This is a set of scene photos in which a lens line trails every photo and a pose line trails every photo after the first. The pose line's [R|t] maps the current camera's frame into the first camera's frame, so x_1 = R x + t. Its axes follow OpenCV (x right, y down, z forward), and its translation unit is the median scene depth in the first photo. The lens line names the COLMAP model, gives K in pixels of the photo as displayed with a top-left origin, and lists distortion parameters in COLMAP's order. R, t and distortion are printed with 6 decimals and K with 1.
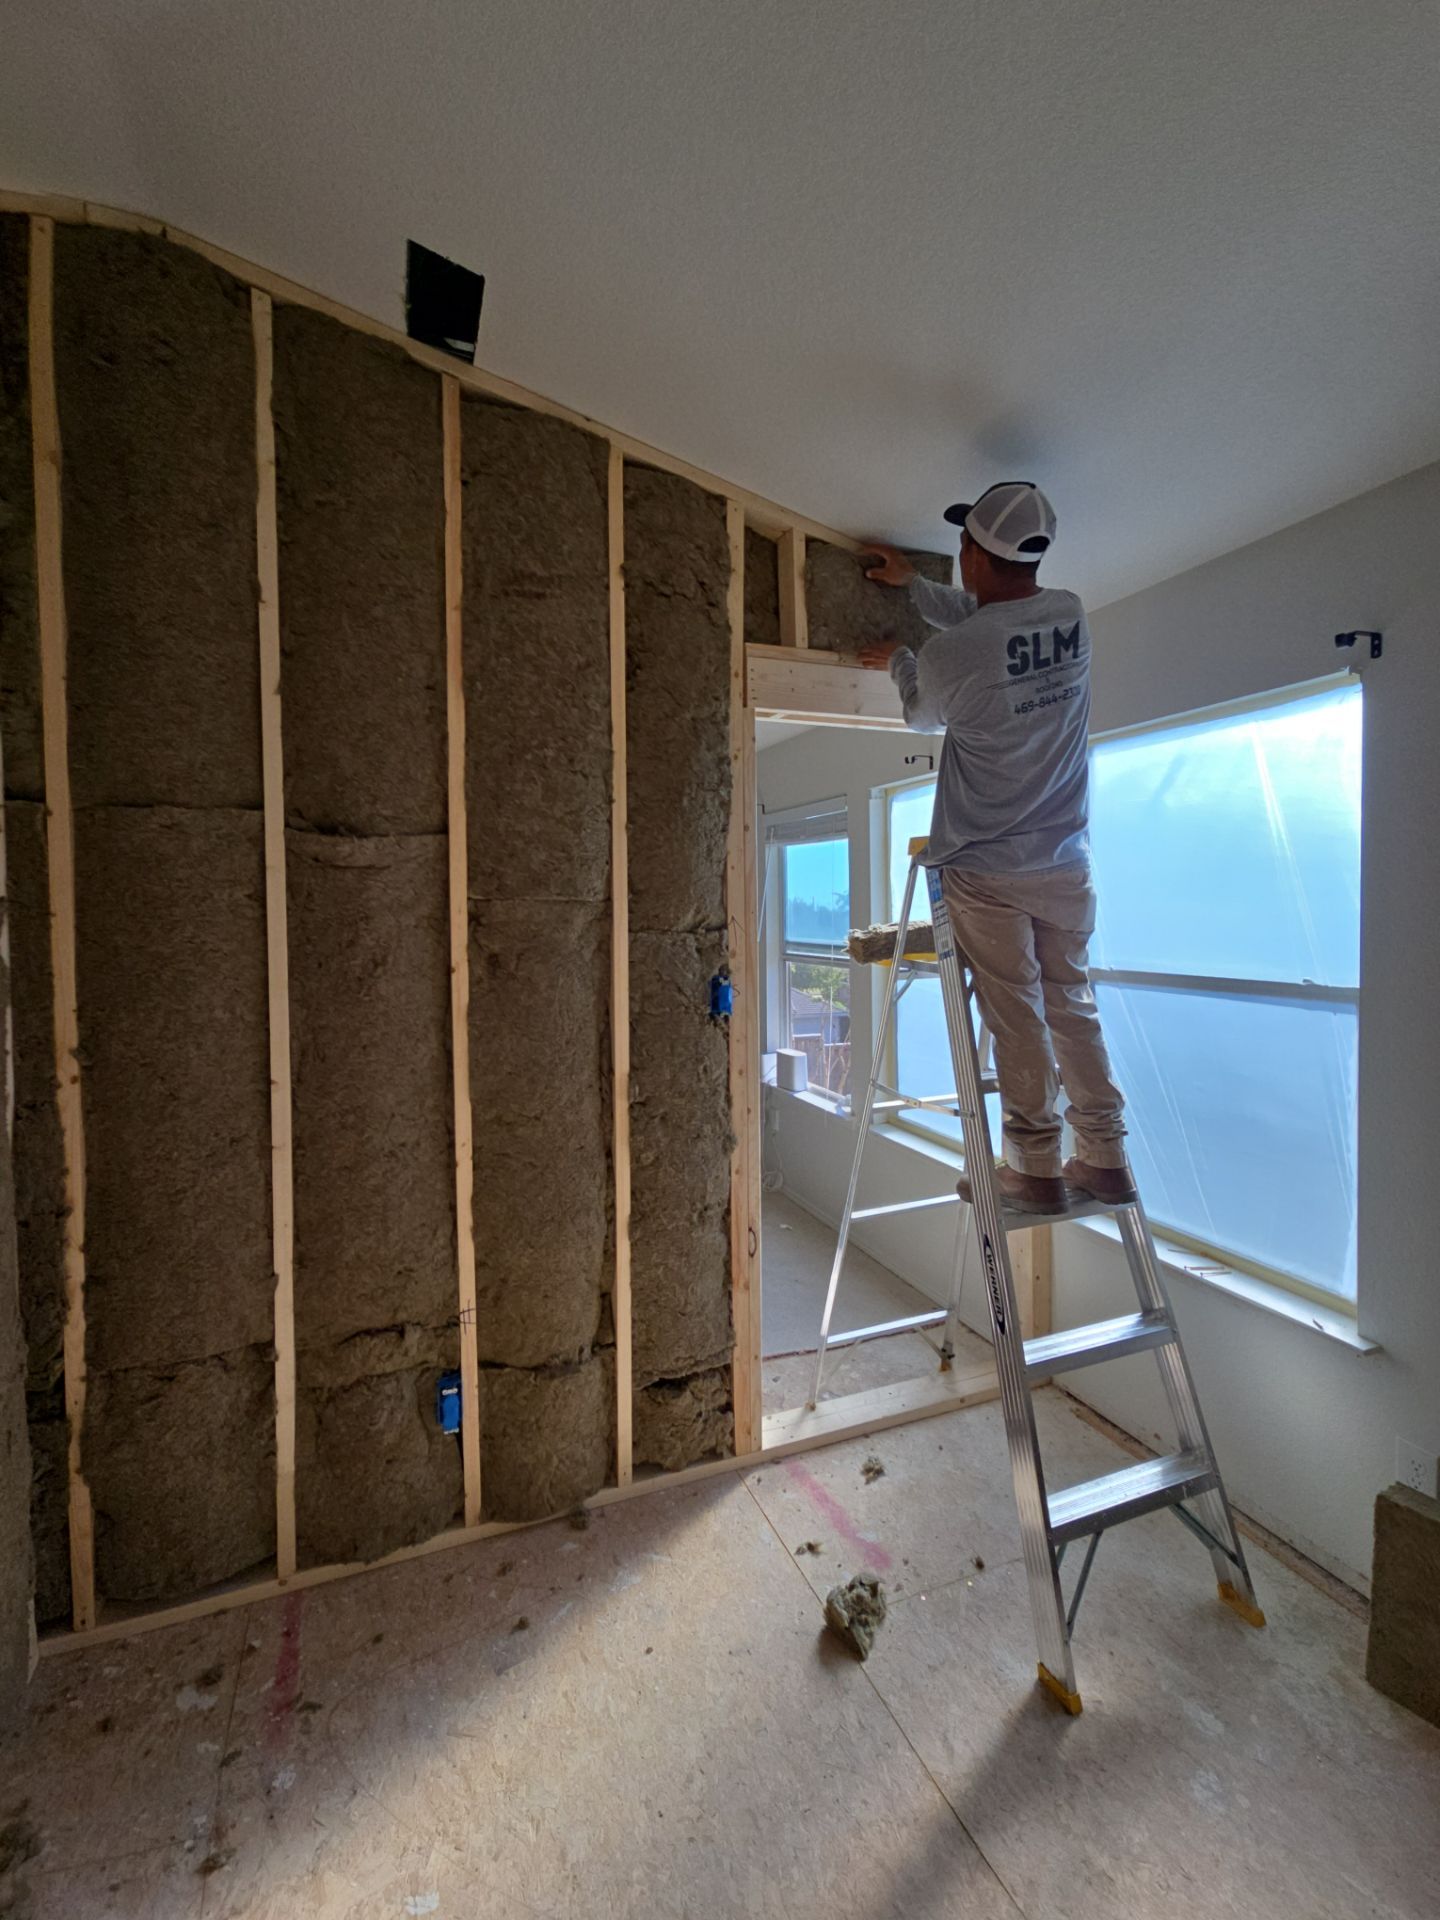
lens RADIAL K [[800.5, 0, 721.2], [0, 800.5, 939.3], [0, 0, 1]] dist [-0.008646, -0.000897]
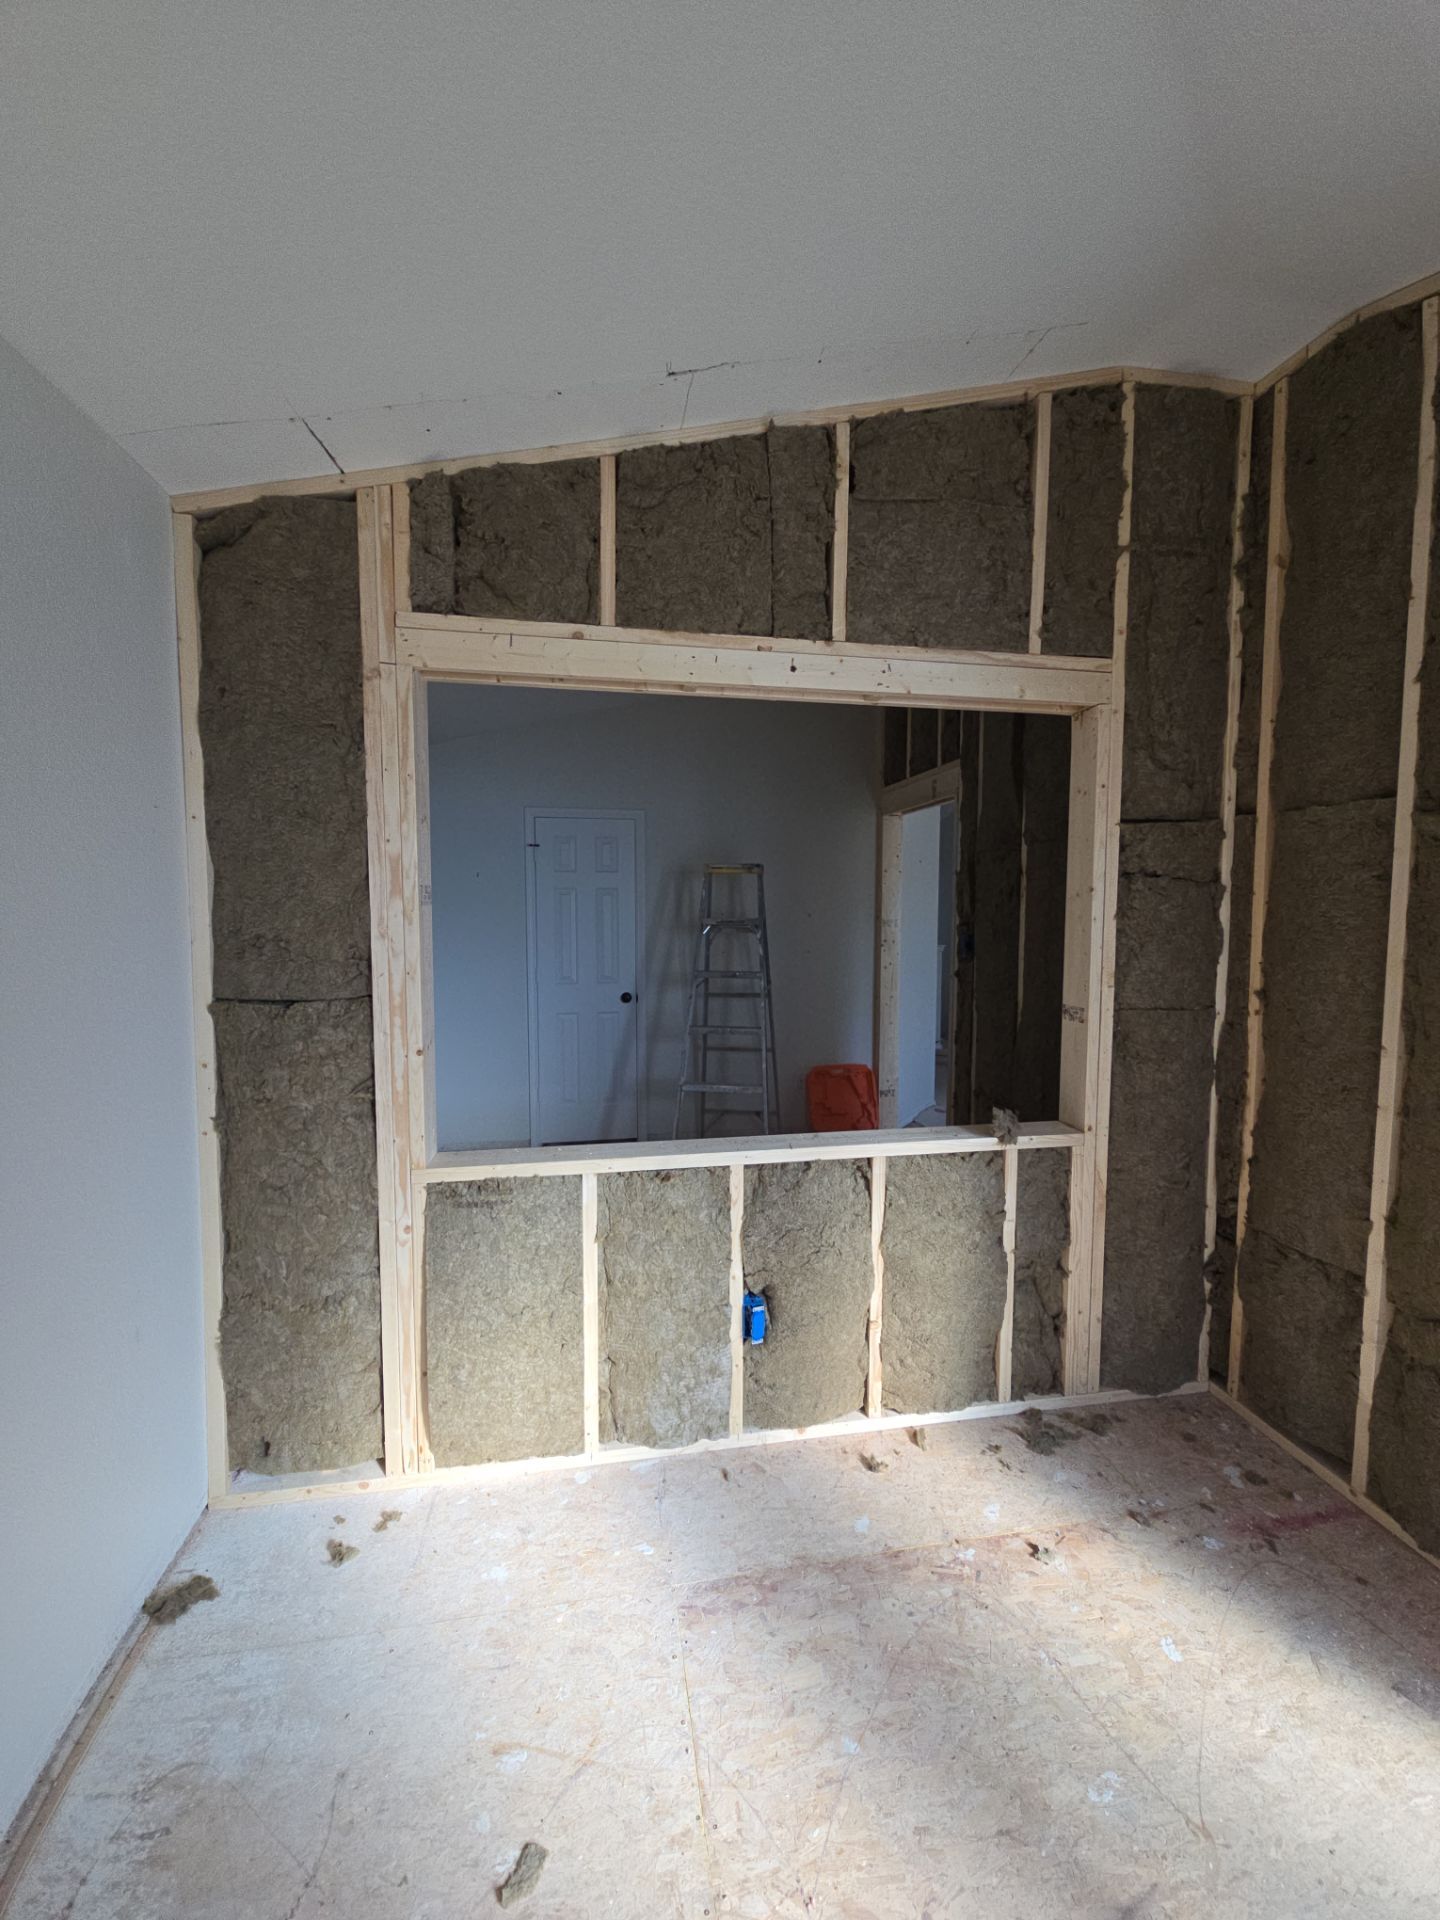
lens RADIAL K [[800.5, 0, 724.5], [0, 800.5, 956.4], [0, 0, 1]] dist [-0.008646, -0.000897]
pose [[-0.184987, 0.081596, -0.979348, 0.692272], [-0.026005, 0.995792, 0.087878, -0.018248], [0.982397, 0.041724, -0.182087, 0.324330]]
